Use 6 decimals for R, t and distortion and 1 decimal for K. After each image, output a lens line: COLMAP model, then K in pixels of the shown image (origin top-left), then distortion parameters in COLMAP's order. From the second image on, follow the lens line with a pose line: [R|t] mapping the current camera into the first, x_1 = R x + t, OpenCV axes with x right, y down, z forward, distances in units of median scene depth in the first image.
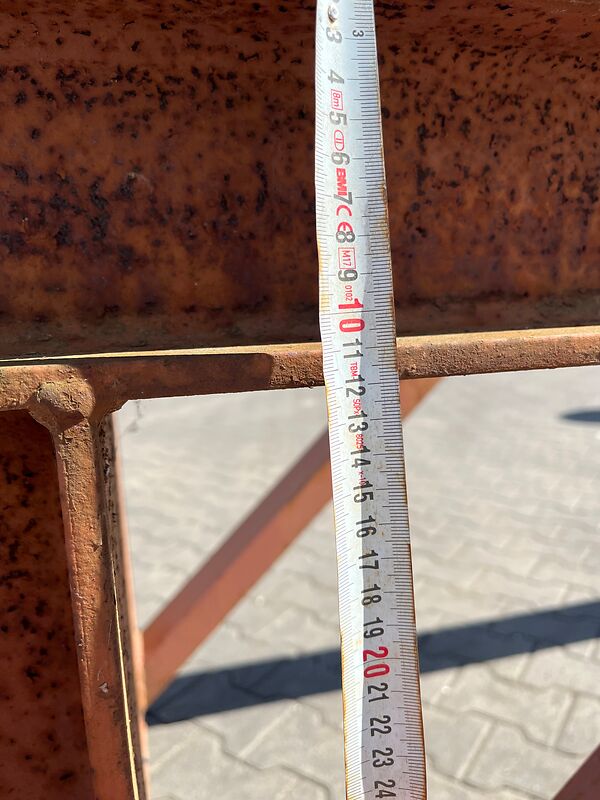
lens RADIAL K [[622.8, 0, 300.0], [0, 622.8, 400.0], [0, 0, 1]] dist [-0.002339, 0.000479]
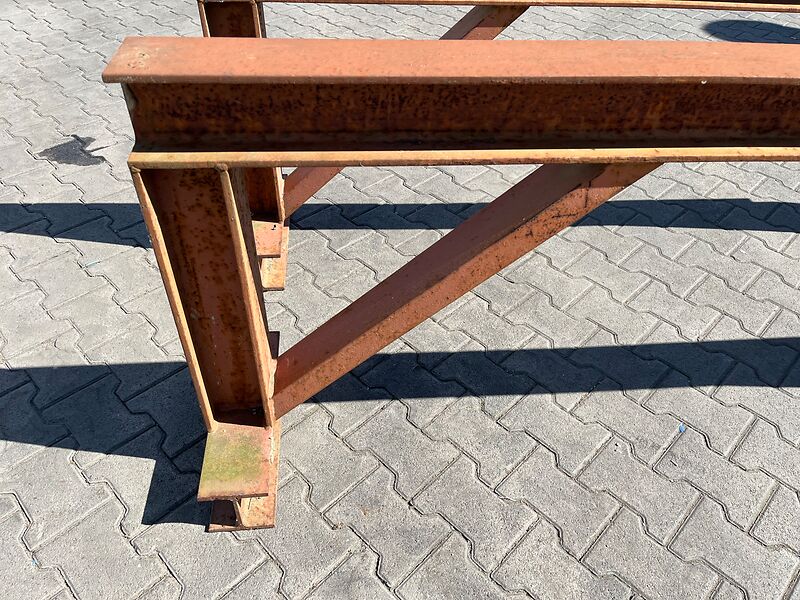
lens RADIAL K [[622.8, 0, 400.0], [0, 622.8, 300.0], [0, 0, 1]] dist [-0.002339, 0.000479]
pose [[0.979349, 0.177922, -0.096015, 1.236007], [-0.097709, 0.832293, 0.545656, -1.436725], [0.176997, -0.525006, 0.832491, -2.522089]]
